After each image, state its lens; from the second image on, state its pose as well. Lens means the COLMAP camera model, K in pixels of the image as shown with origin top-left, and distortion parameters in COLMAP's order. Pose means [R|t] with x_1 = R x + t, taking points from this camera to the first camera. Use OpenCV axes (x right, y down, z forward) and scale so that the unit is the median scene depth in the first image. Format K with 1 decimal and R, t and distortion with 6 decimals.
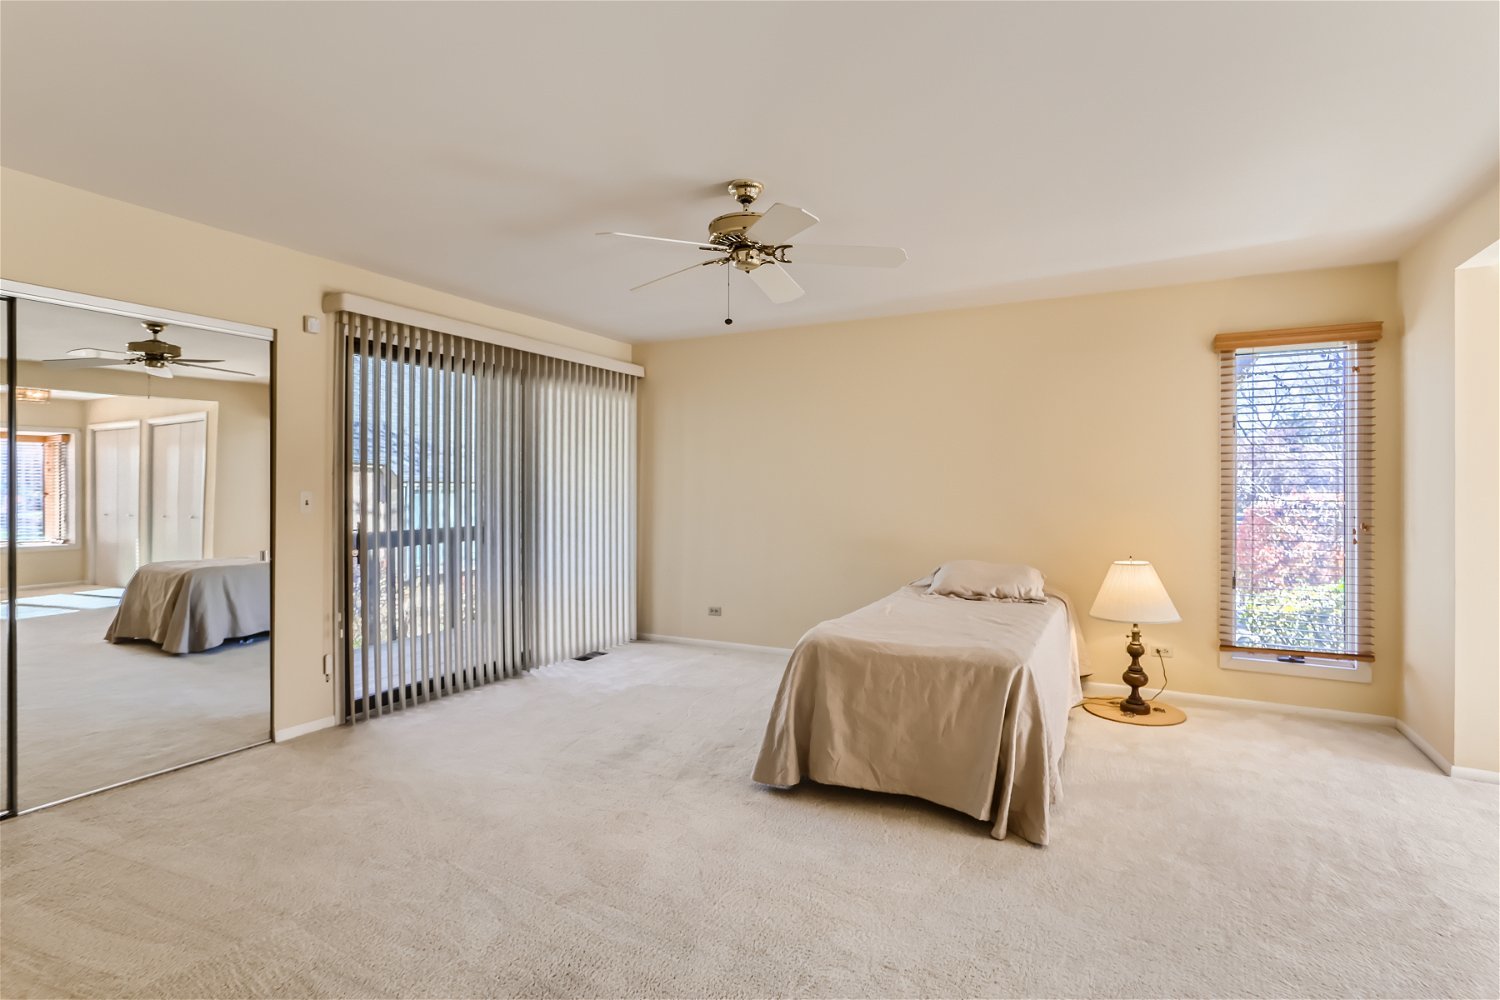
lens RADIAL K [[724.8, 0, 748.6], [0, 724.8, 495.7], [0, 0, 1]] dist [-0.002582, -0.000259]
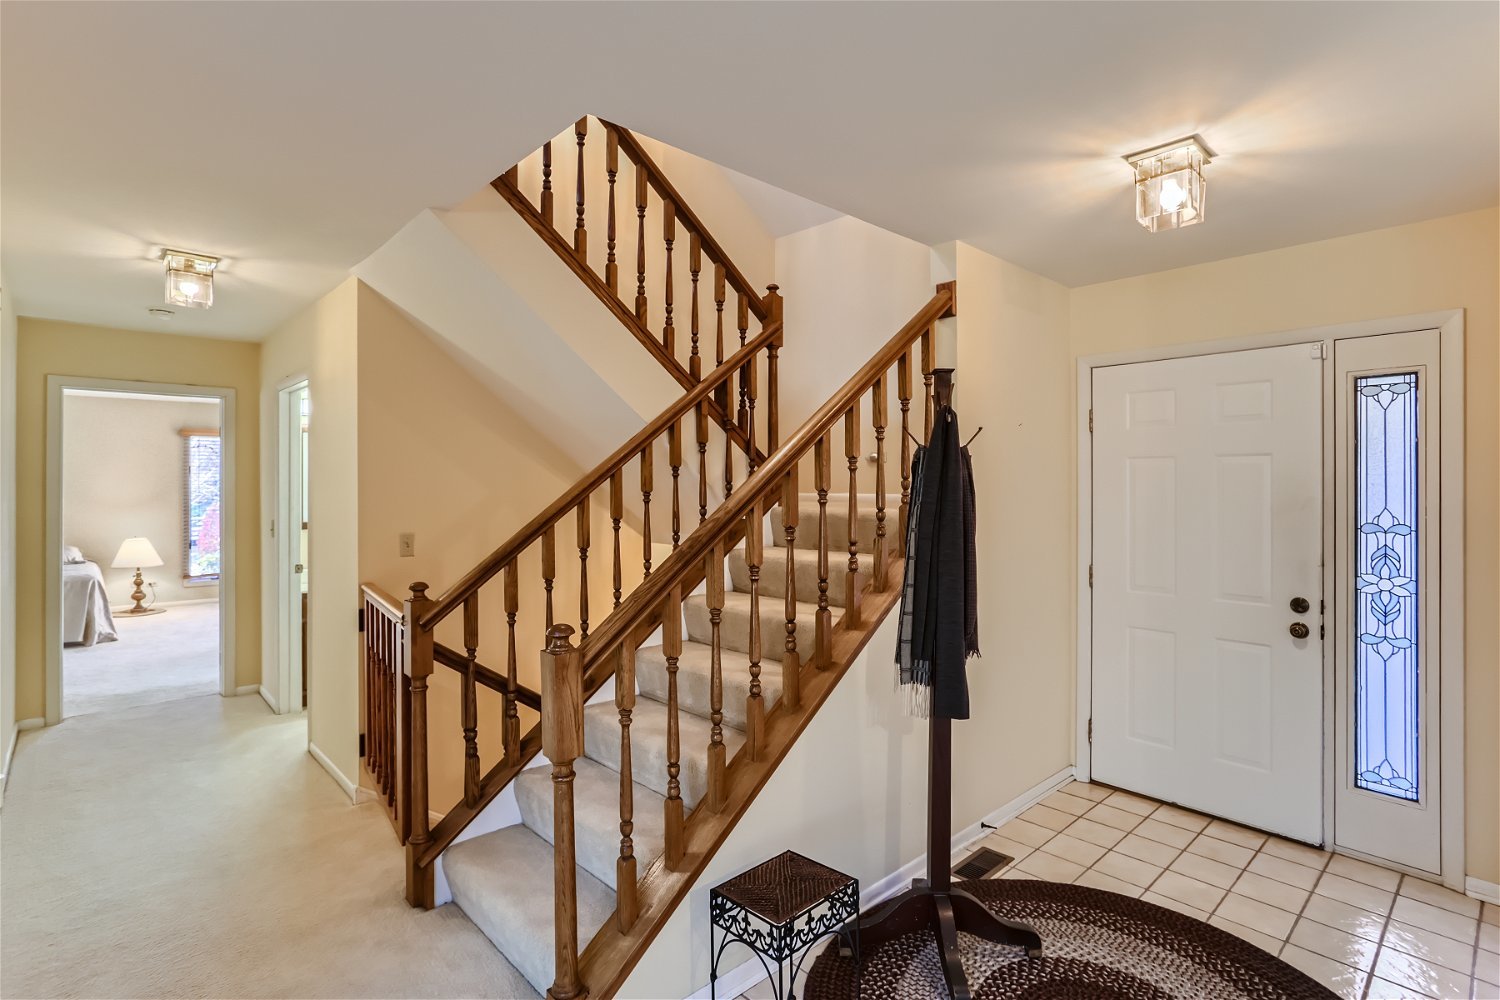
lens RADIAL K [[724.8, 0, 748.5], [0, 724.8, 496.8], [0, 0, 1]] dist [-0.002582, -0.000259]
pose [[0.326177, -0.008804, 0.945268, -0.812466], [0.010247, 0.999931, 0.005777, -0.019506], [-0.945253, 0.007802, 0.326244, -1.263461]]
